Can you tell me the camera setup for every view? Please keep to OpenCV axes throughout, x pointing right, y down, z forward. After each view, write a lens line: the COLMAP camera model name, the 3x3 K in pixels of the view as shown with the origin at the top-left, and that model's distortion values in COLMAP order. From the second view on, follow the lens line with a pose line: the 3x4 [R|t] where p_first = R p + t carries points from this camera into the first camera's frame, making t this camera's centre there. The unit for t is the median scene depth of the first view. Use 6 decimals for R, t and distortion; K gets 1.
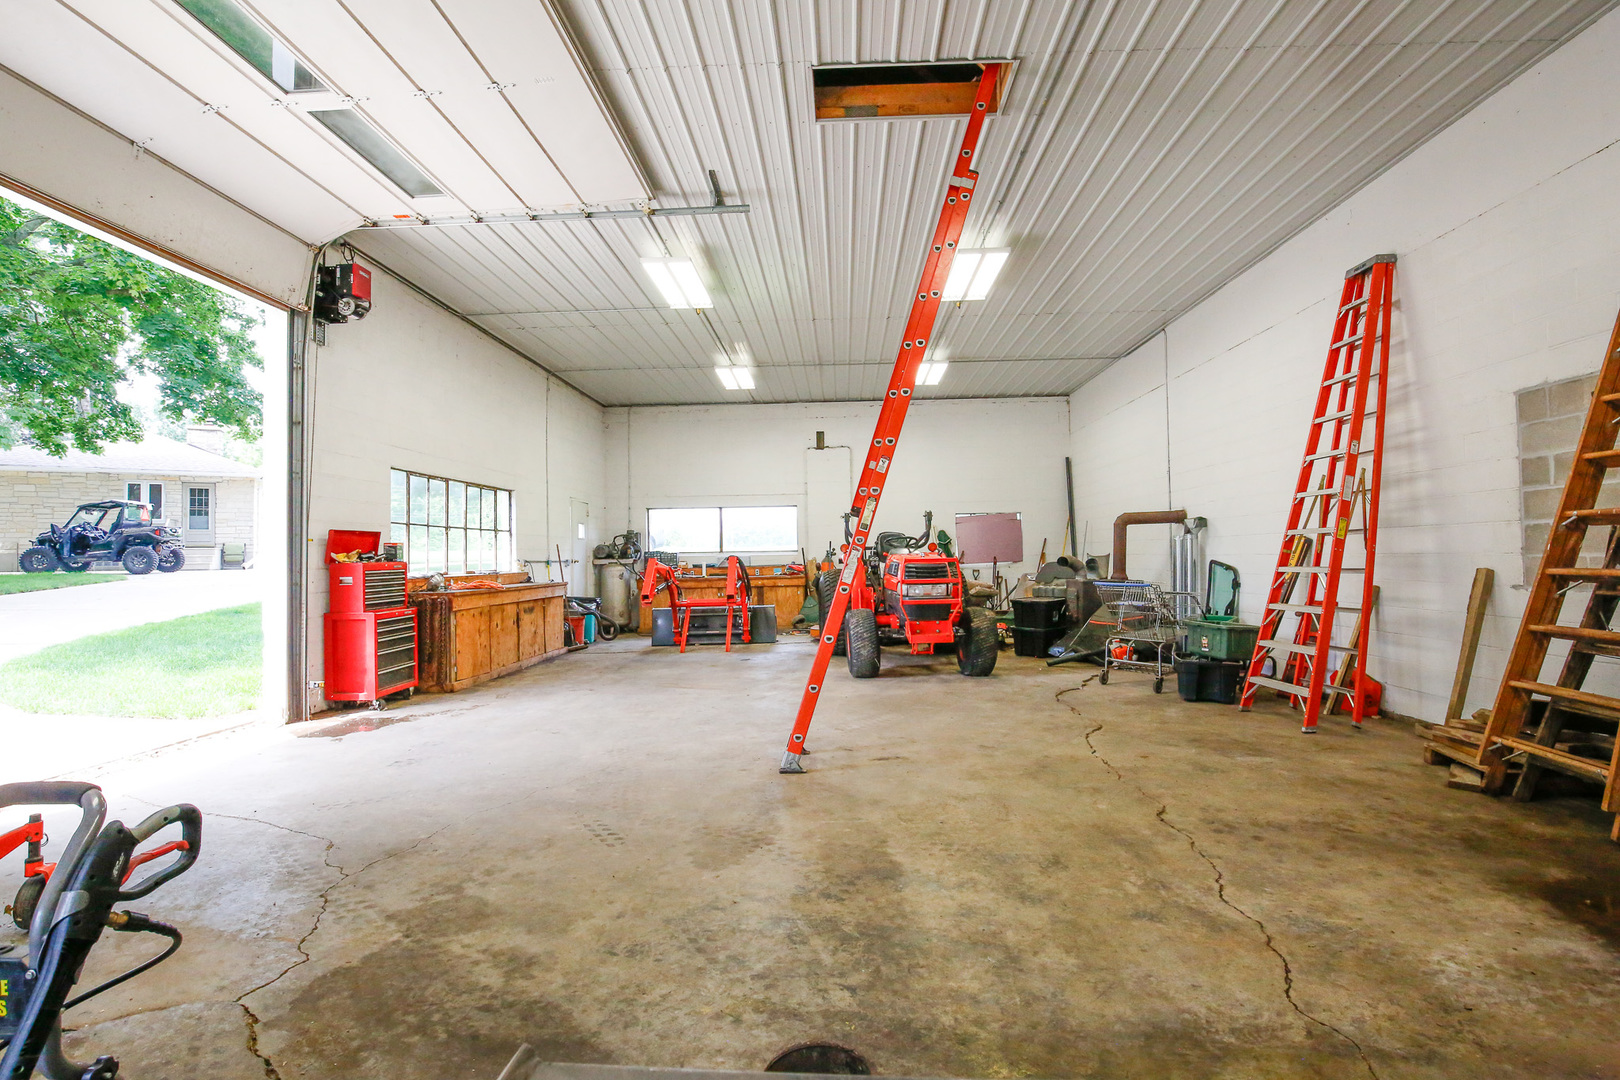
lens RADIAL K [[739.6, 0, 808.3], [0, 739.6, 545.4], [0, 0, 1]] dist [-0.033459, 0.001367]
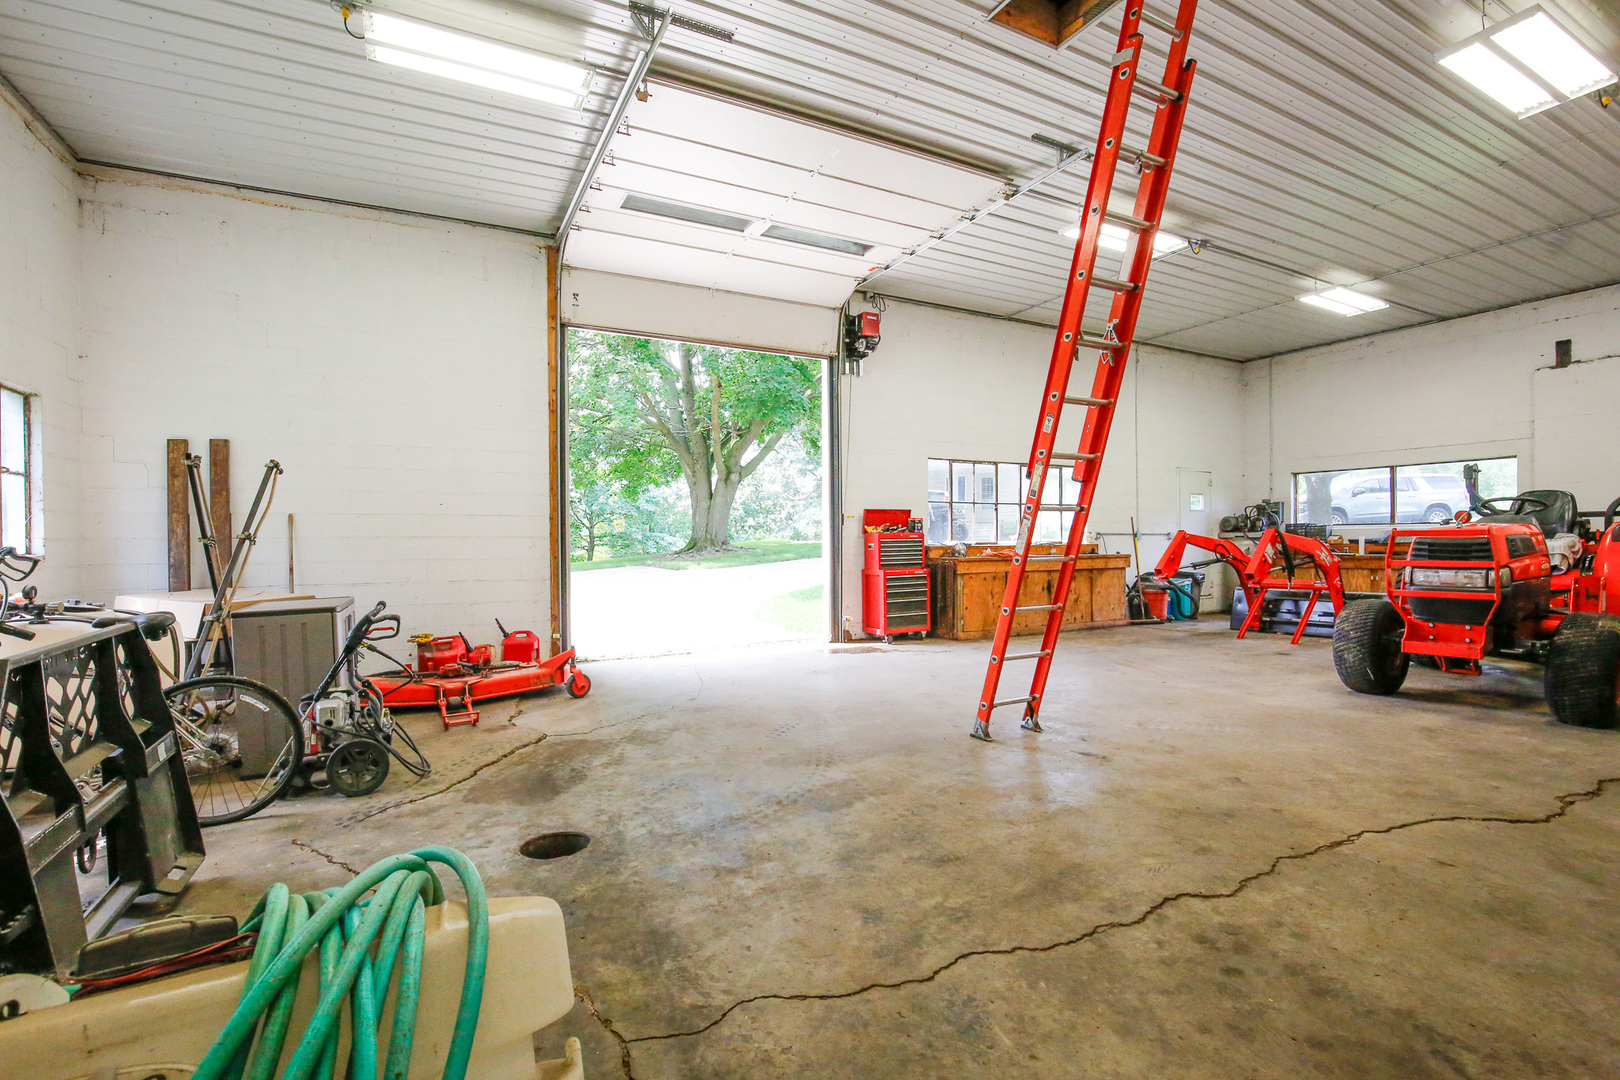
lens RADIAL K [[739.6, 0, 808.3], [0, 739.6, 545.4], [0, 0, 1]] dist [-0.033459, 0.001367]
pose [[0.510179, 0.018195, -0.859876, 0.496531], [0.011571, 0.999541, 0.028015, 0.007093], [0.859991, -0.024243, 0.509734, 0.194282]]
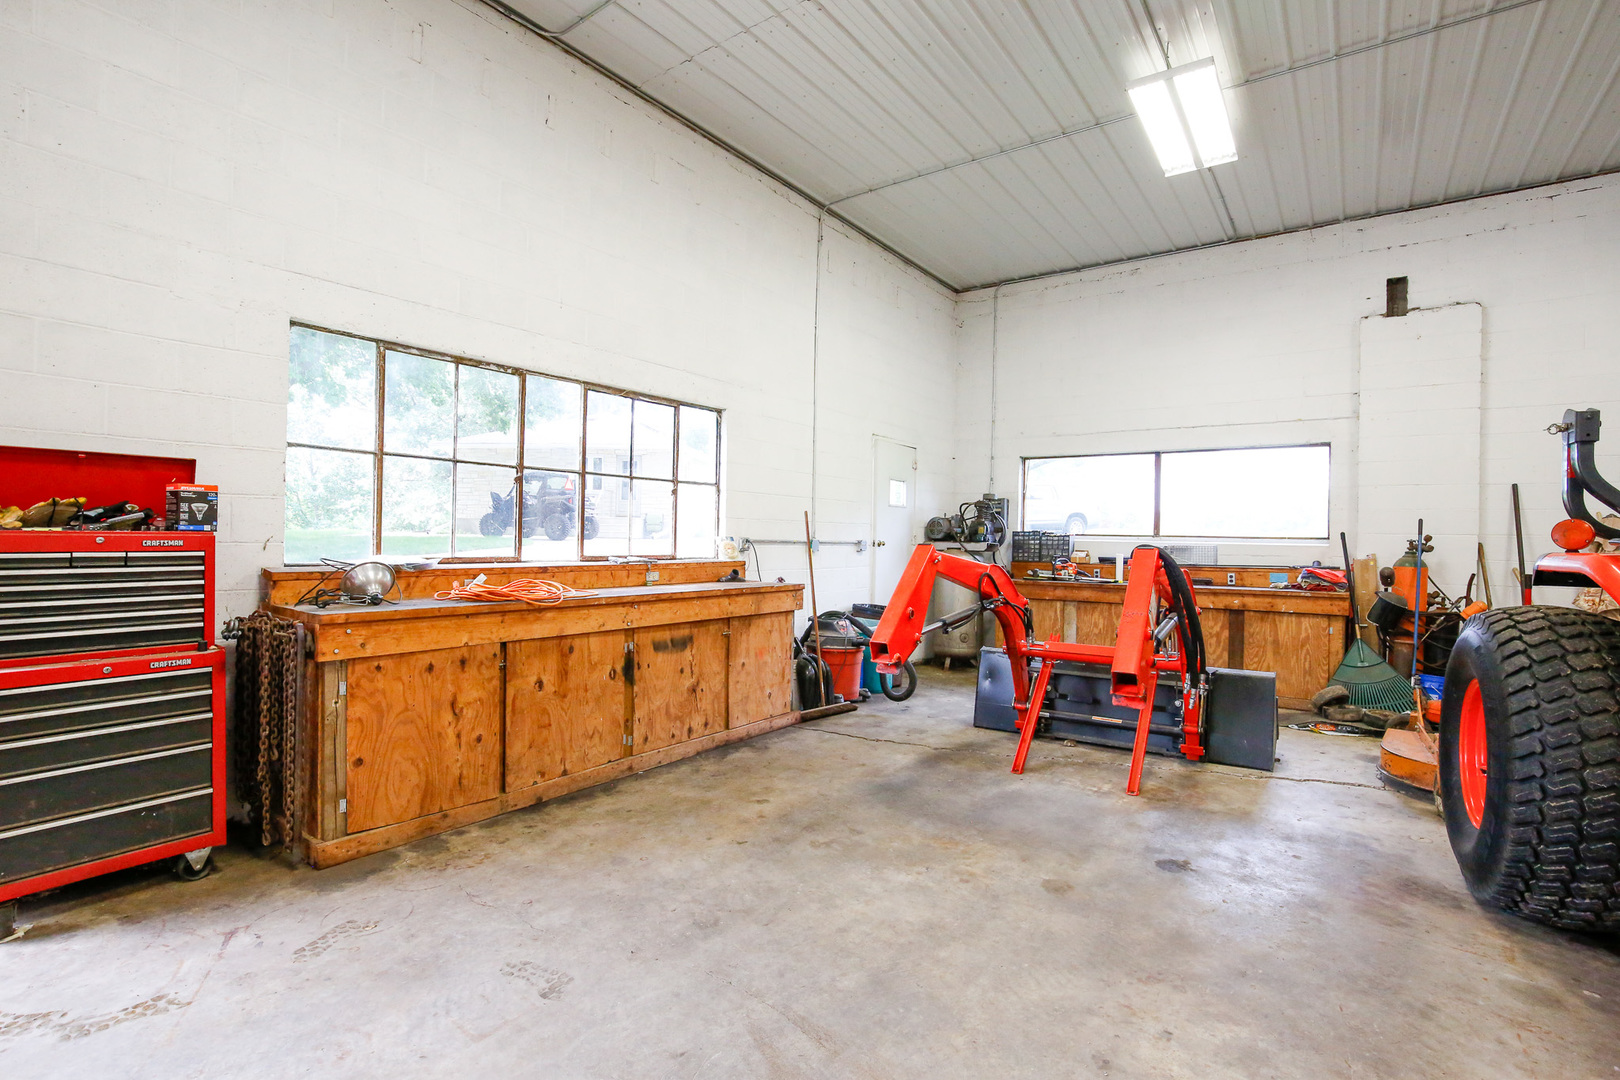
lens RADIAL K [[739.6, 0, 808.3], [0, 739.6, 545.4], [0, 0, 1]] dist [-0.033459, 0.001367]
pose [[0.827190, 0.038085, -0.560630, -0.063524], [-0.023873, 0.999182, 0.032653, 0.009821], [0.561415, -0.013627, 0.827422, 0.943945]]
